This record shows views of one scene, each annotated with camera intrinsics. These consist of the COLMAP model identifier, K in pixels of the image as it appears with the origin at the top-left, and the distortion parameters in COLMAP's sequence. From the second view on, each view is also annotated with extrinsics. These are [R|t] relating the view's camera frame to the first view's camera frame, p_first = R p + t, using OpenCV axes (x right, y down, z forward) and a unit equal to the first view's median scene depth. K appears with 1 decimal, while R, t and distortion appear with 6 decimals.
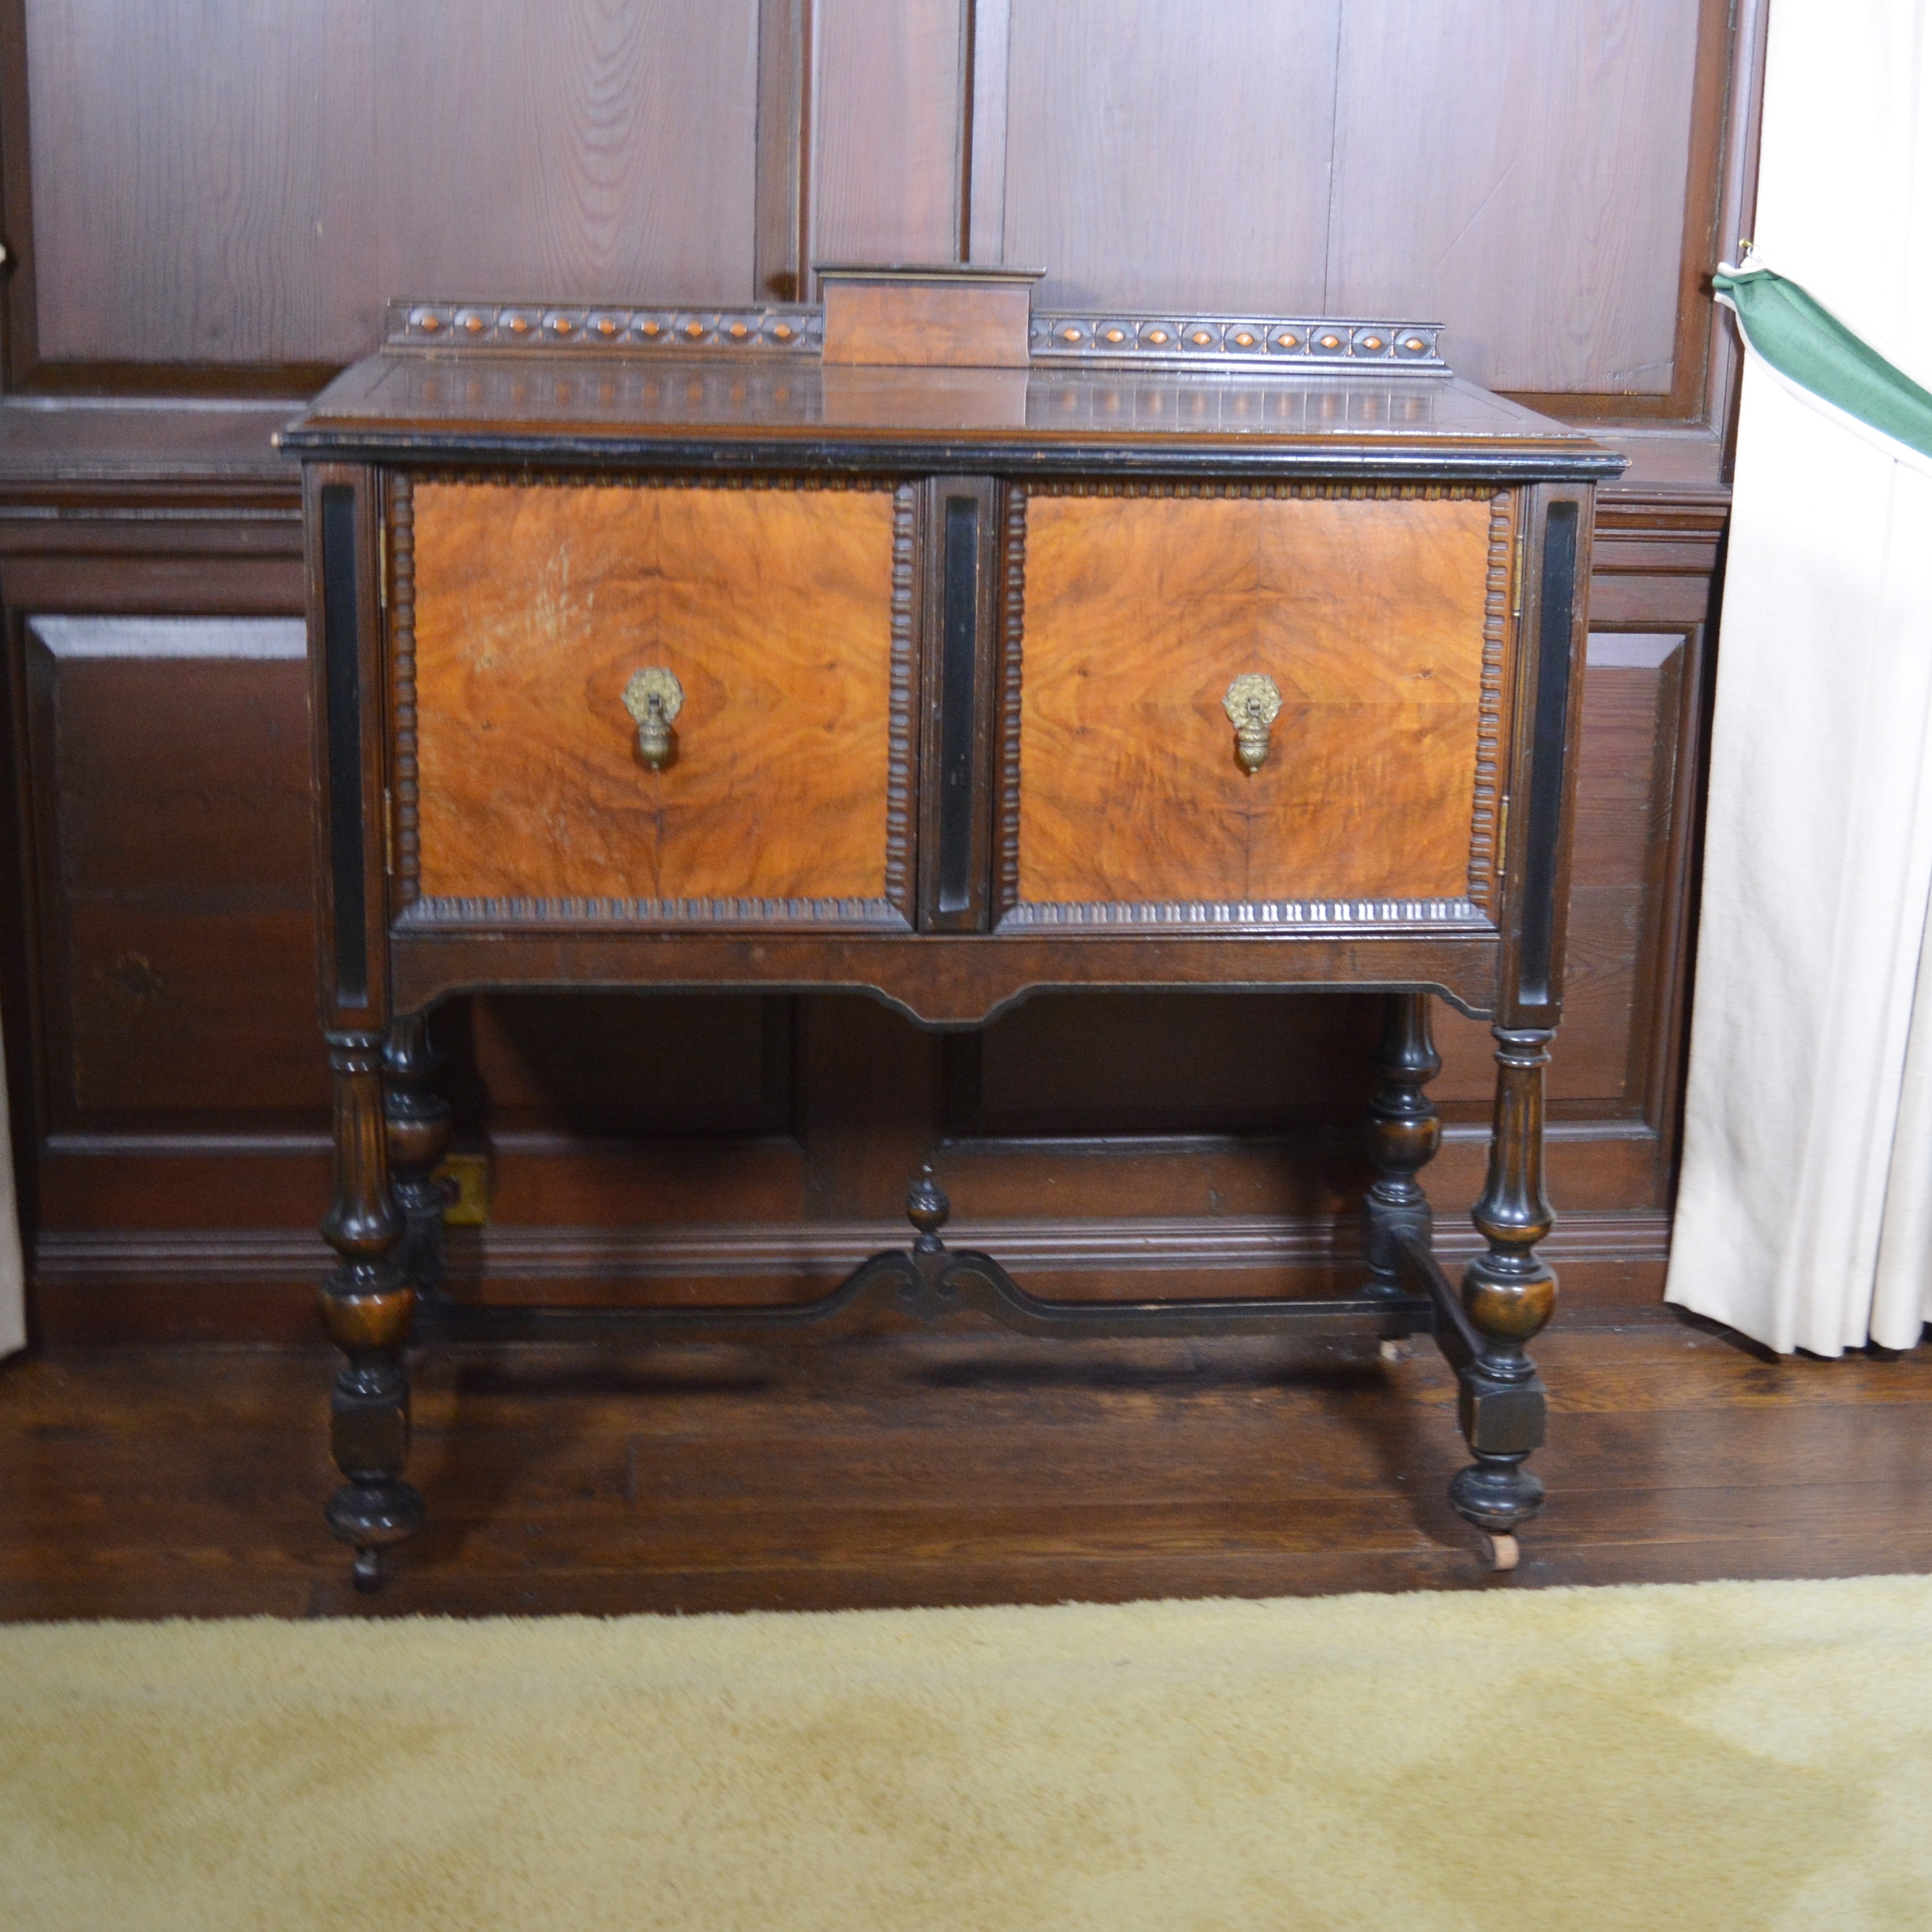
lens RADIAL K [[3052.1, 0, 1018.1], [0, 3052.1, 846.8], [0, 0, 1]] dist [-0.097383, 0.000000]
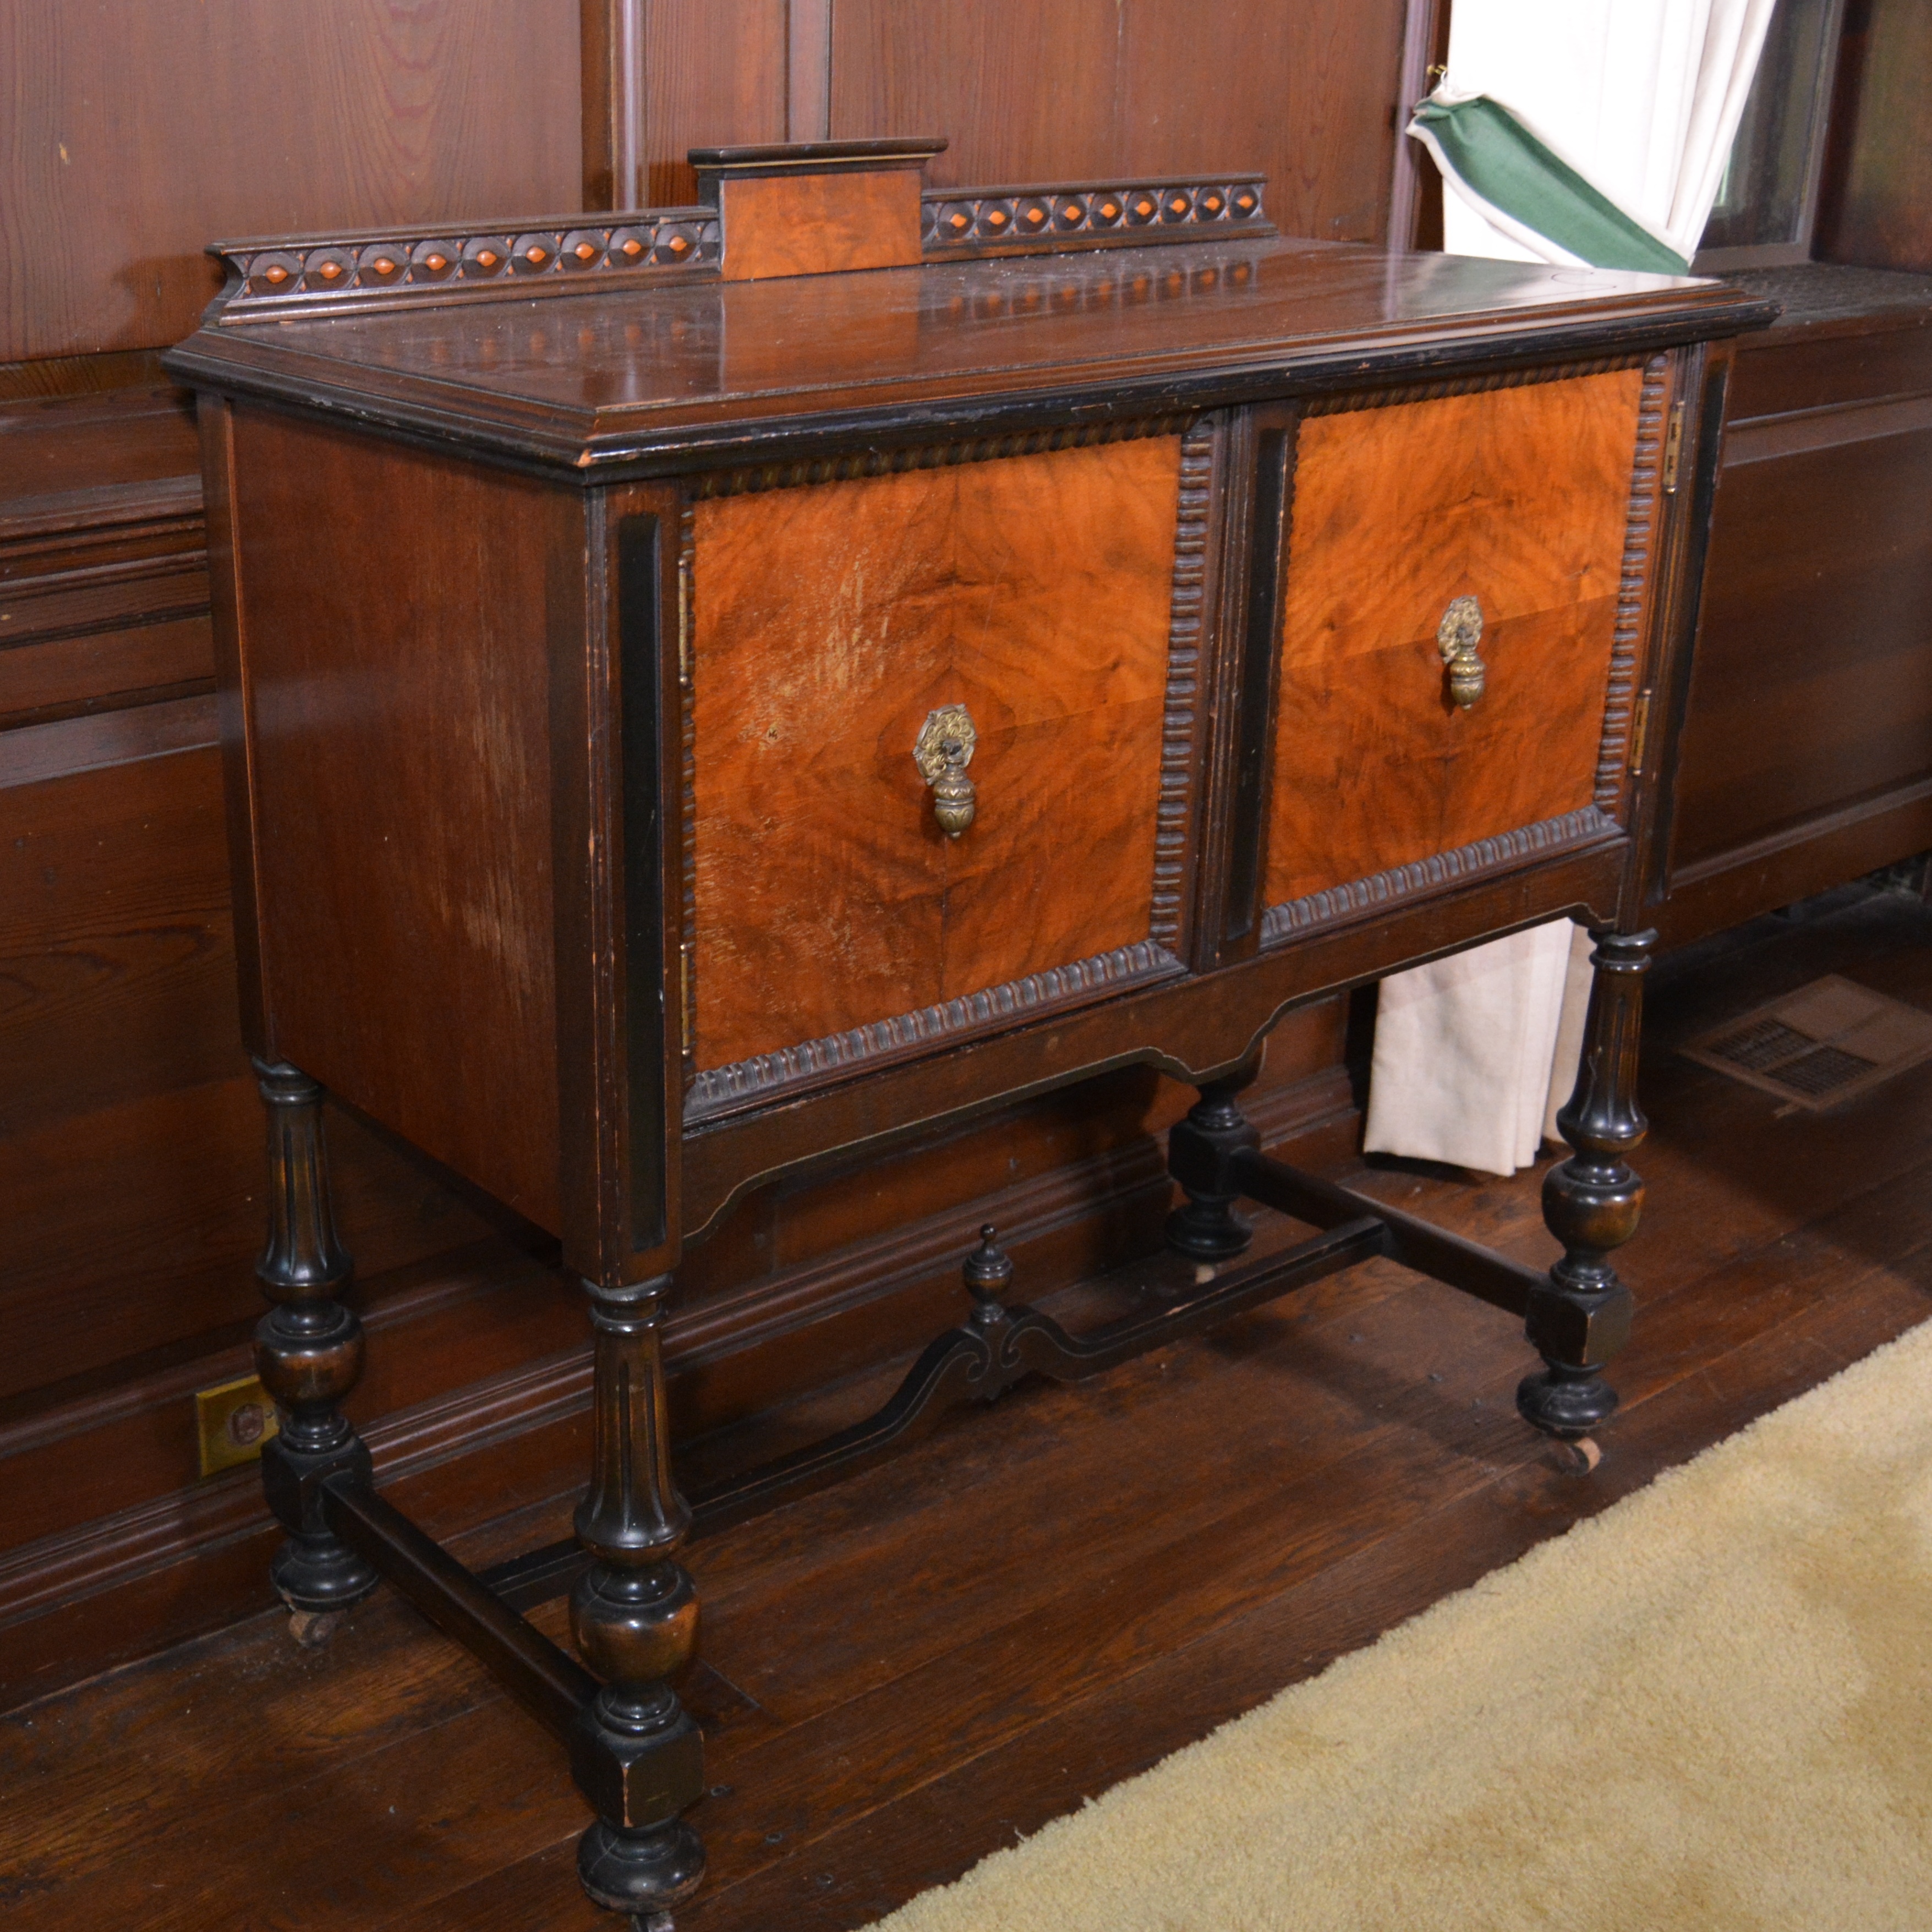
lens RADIAL K [[2593.5, 0, 647.4], [0, 2593.5, 1045.0], [0, 0, 1]] dist [-0.083601, 0.000000]
pose [[0.864130, -0.229635, 0.447825, -0.473364], [0.163888, 0.969729, 0.181015, -0.102278], [-0.475836, -0.083027, 0.875606, 0.460403]]
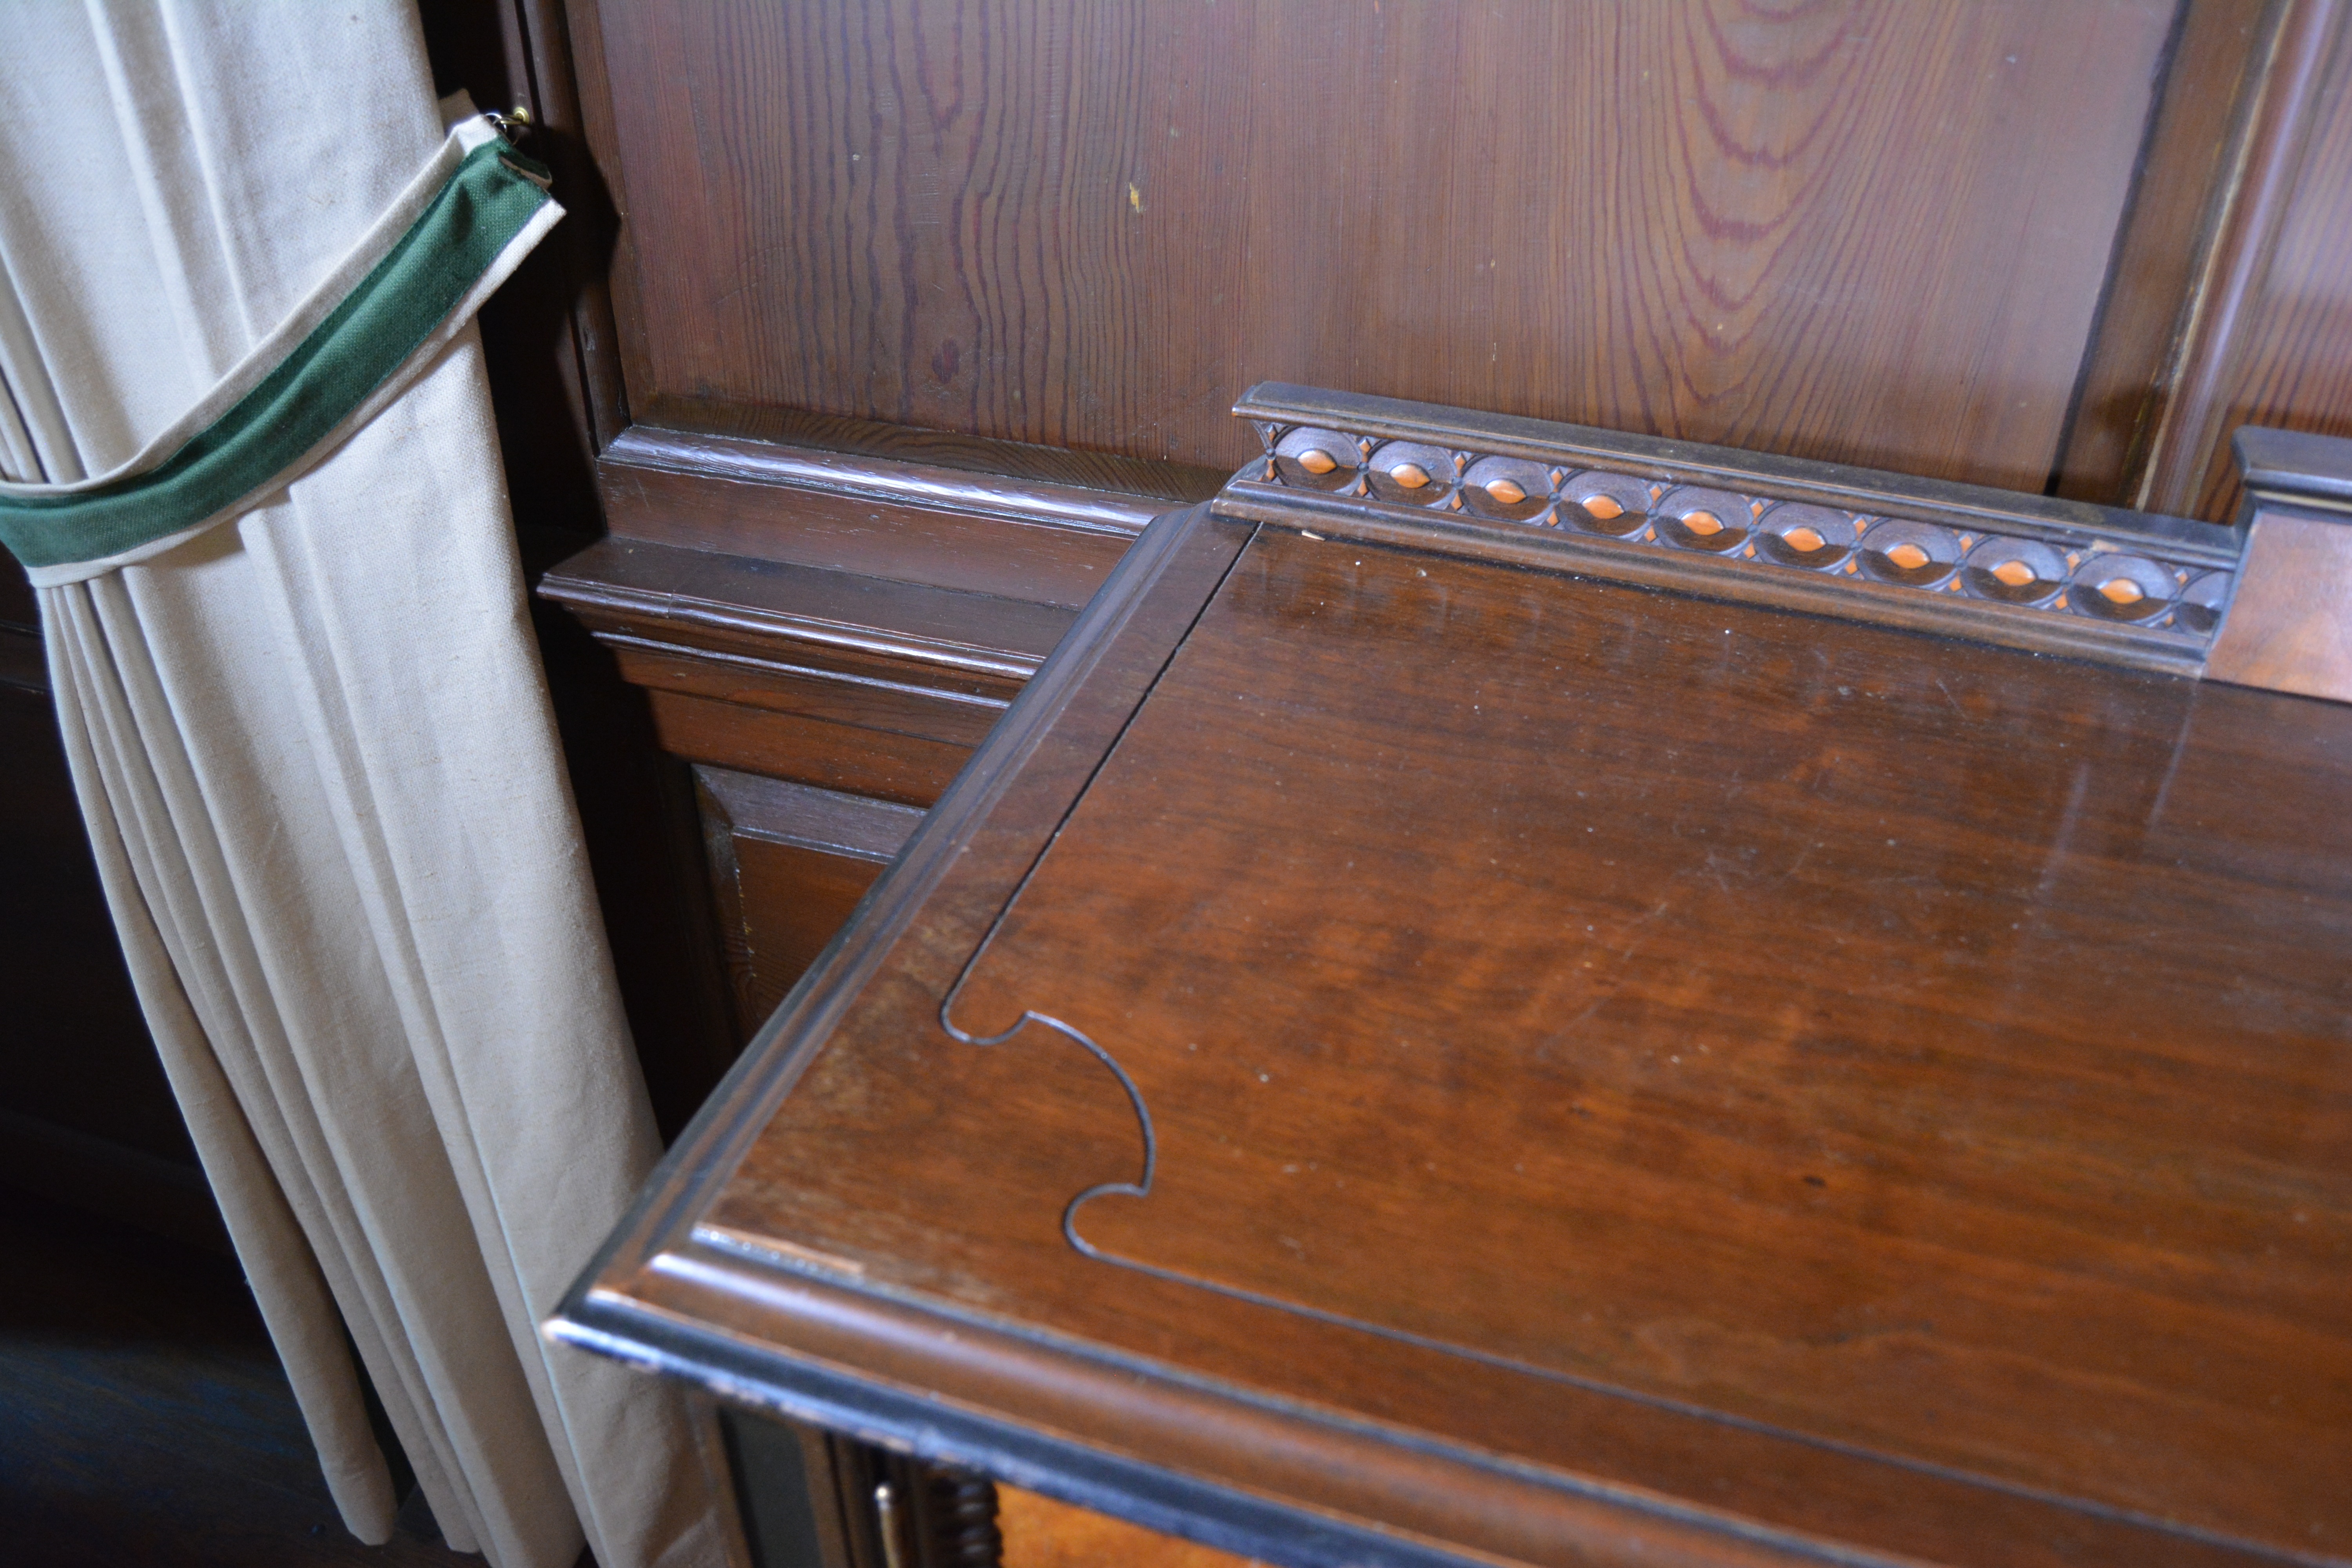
lens RADIAL K [[1947.2, 0, 1193.8], [0, 1947.2, 786.3], [0, 0, 1]] dist [-0.096010, 0.041405]
pose [[0.913292, 0.210417, -0.348743, -0.108084], [-0.081161, 0.933066, 0.350429, -0.252082], [0.399137, -0.291740, 0.869240, 0.796628]]
